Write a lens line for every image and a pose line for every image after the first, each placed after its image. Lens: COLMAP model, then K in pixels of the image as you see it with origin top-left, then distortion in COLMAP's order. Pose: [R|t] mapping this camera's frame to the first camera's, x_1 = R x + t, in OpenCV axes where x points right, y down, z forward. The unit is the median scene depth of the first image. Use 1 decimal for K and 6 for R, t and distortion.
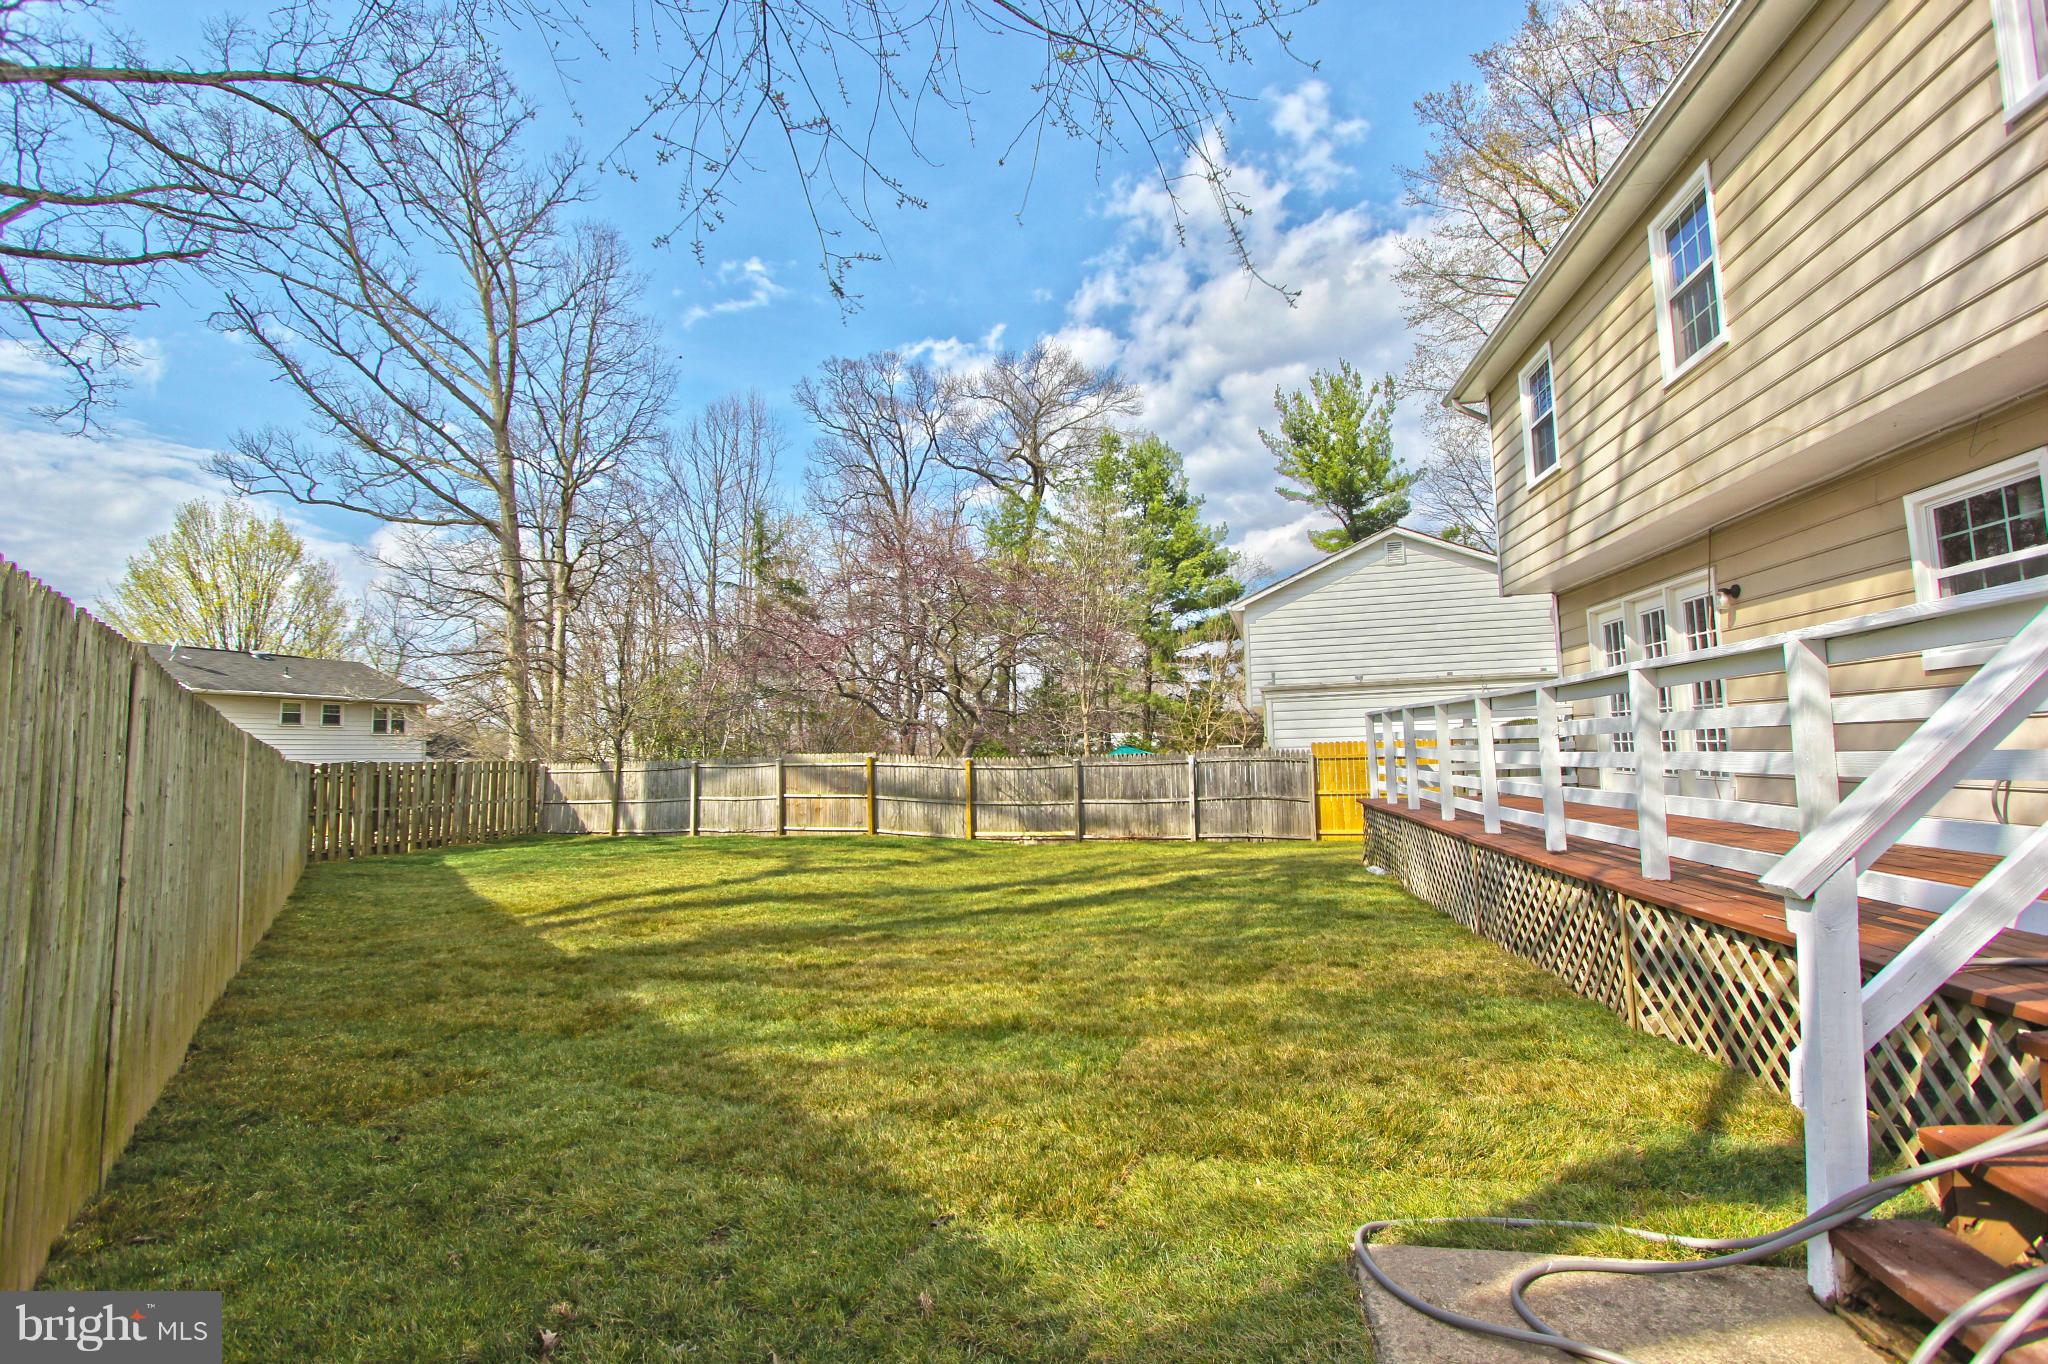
lens RADIAL K [[943.7, 0, 1033.5], [0, 943.7, 673.0], [0, 0, 1]] dist [-0.015755, 0.001311]
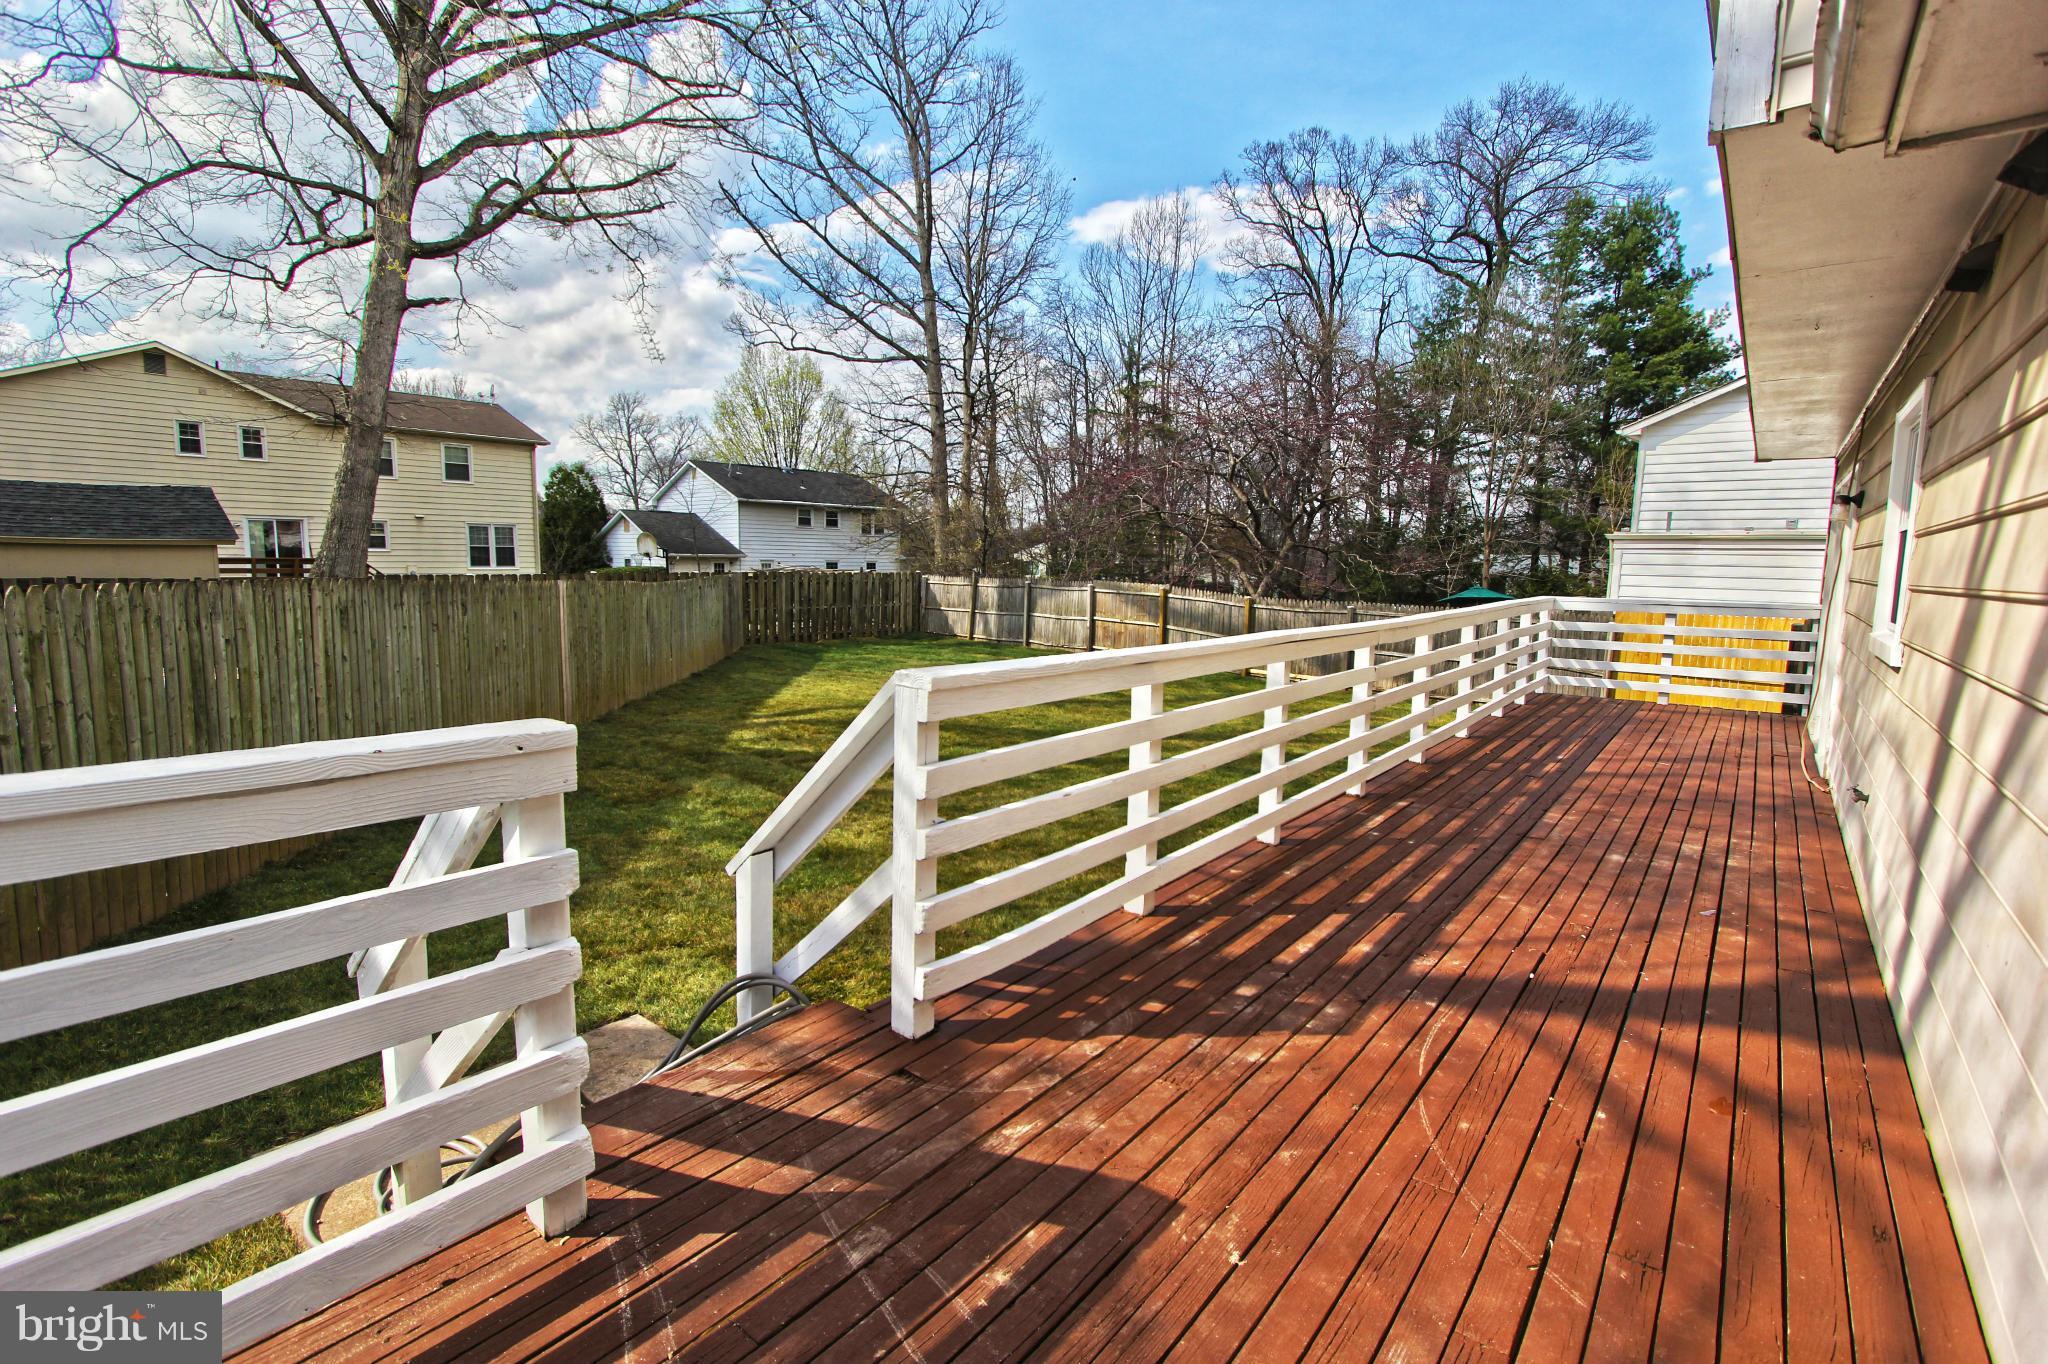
lens RADIAL K [[943.7, 0, 1033.5], [0, 943.7, 673.0], [0, 0, 1]] dist [-0.015755, 0.001311]
pose [[0.877760, 0.104642, -0.467534, 0.125977], [-0.004882, 0.977759, 0.209674, -0.024766], [0.479076, -0.181761, 0.858749, 0.002358]]
